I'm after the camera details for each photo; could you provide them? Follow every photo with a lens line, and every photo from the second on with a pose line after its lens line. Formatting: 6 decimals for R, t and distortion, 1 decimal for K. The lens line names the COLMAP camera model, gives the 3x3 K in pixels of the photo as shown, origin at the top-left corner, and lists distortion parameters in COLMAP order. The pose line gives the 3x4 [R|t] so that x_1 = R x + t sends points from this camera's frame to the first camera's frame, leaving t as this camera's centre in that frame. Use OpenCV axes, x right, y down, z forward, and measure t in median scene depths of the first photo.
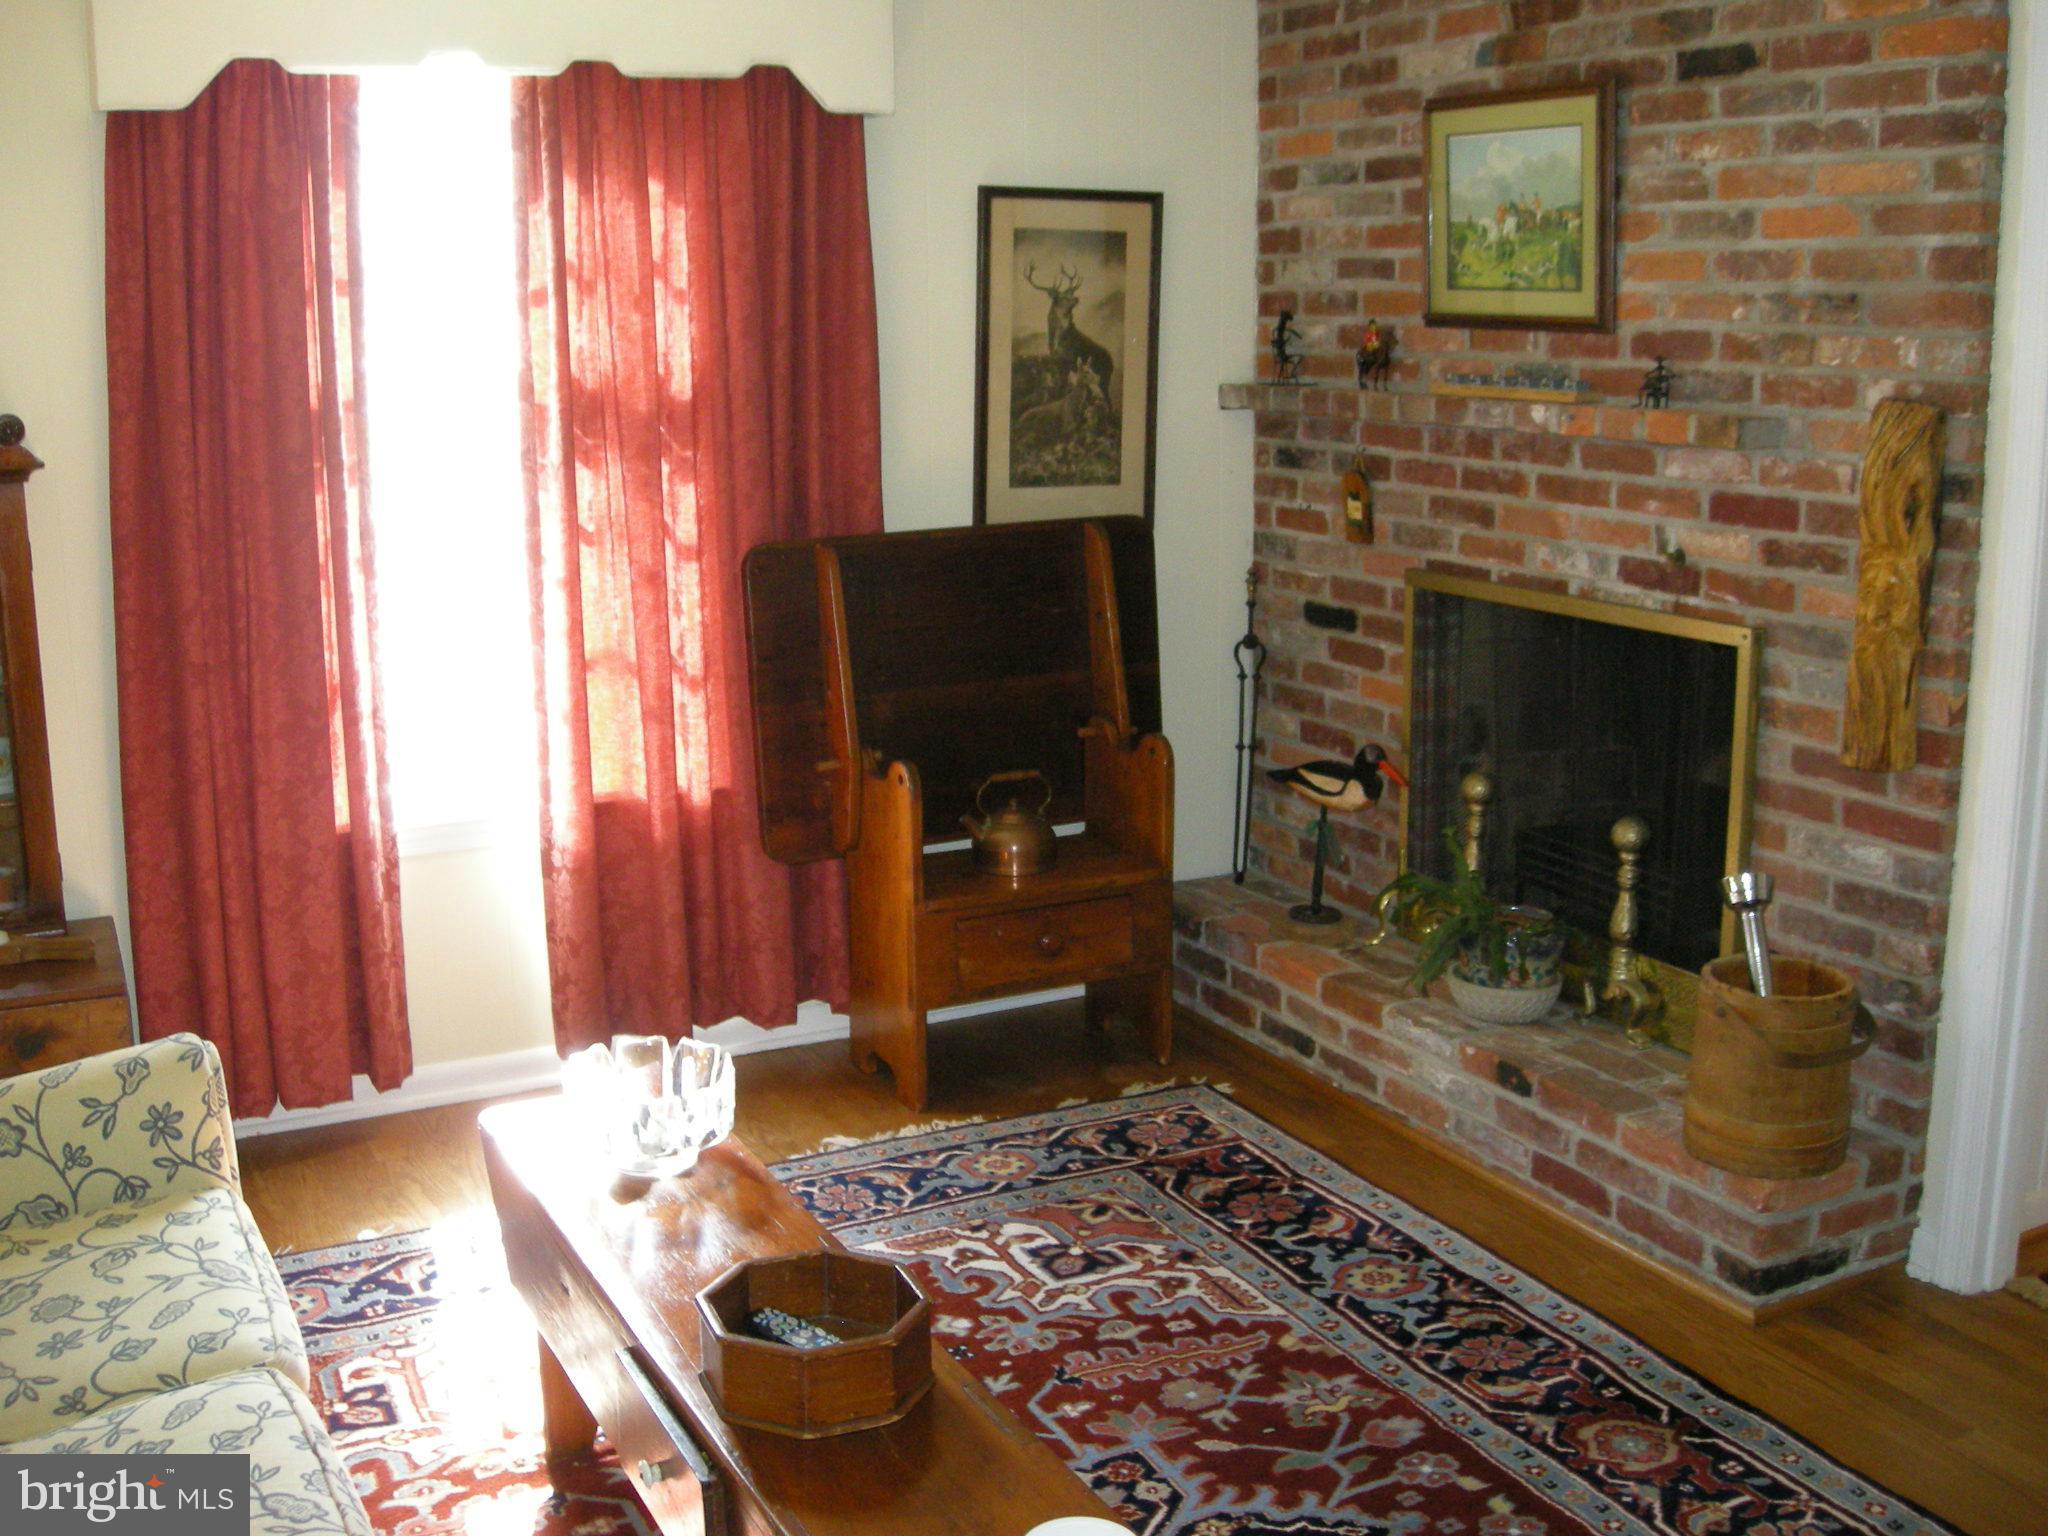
lens RADIAL K [[2146.5, 0, 1016.1], [0, 2146.5, 764.1], [0, 0, 1]] dist [-0.185773, 0.105882]
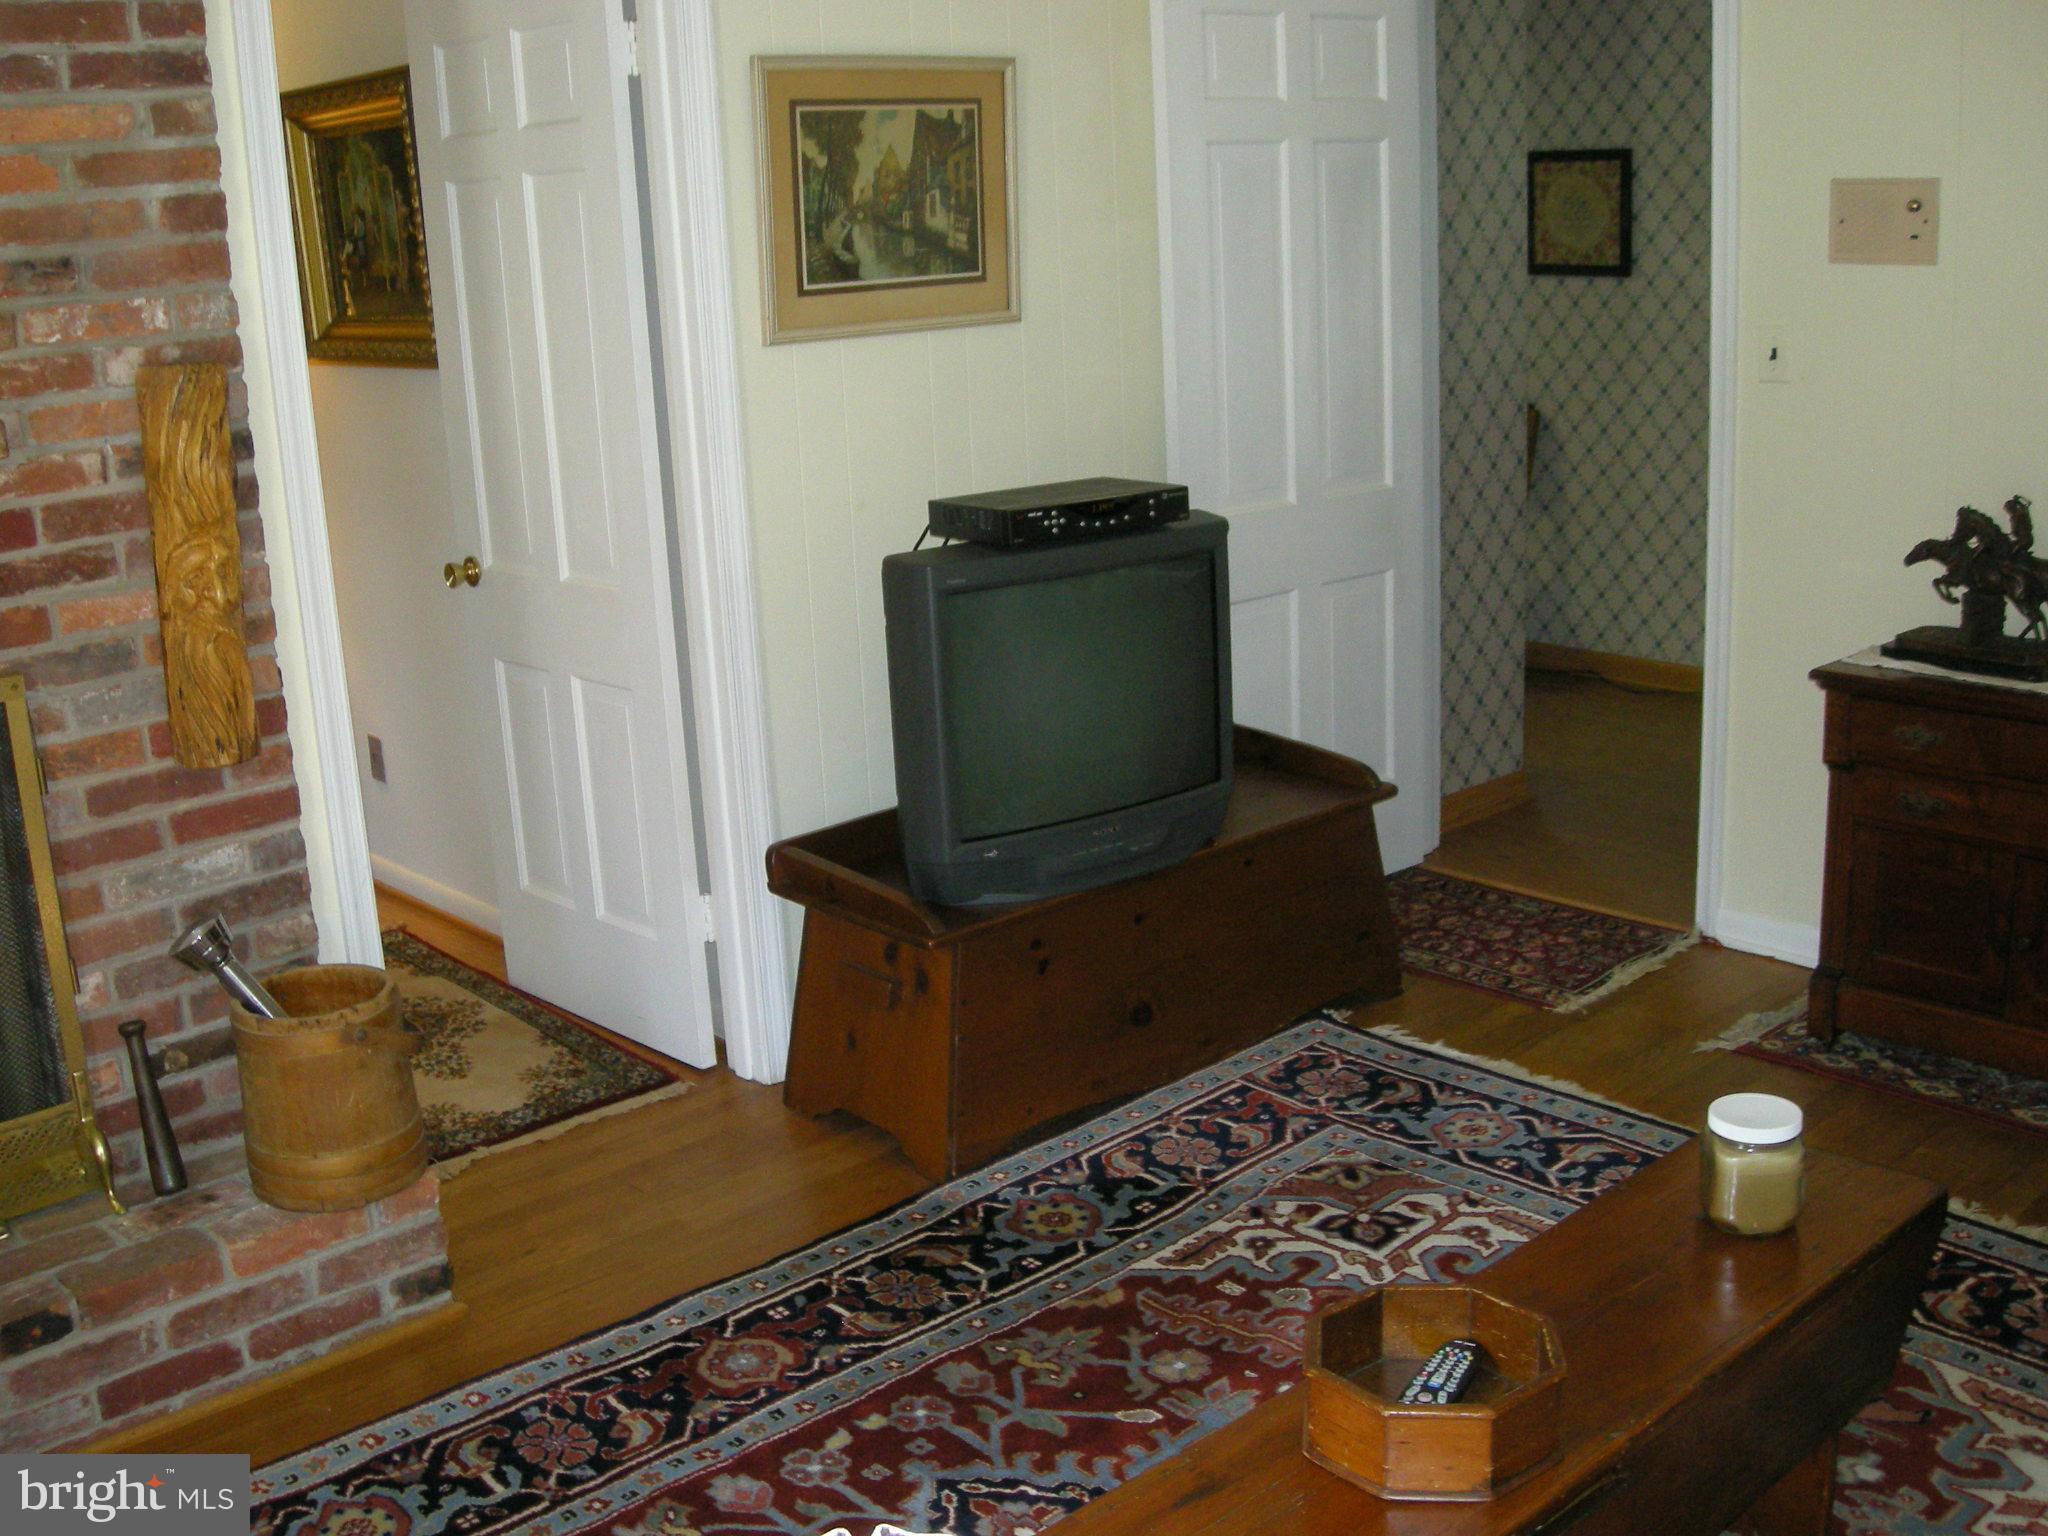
lens RADIAL K [[2146.5, 0, 1016.1], [0, 2146.5, 764.1], [0, 0, 1]] dist [-0.185773, 0.105882]
pose [[-0.267680, -0.231668, 0.935242, -0.569409], [0.248526, 0.921216, 0.299325, -0.194046], [-0.930904, 0.312555, -0.189016, 0.876687]]
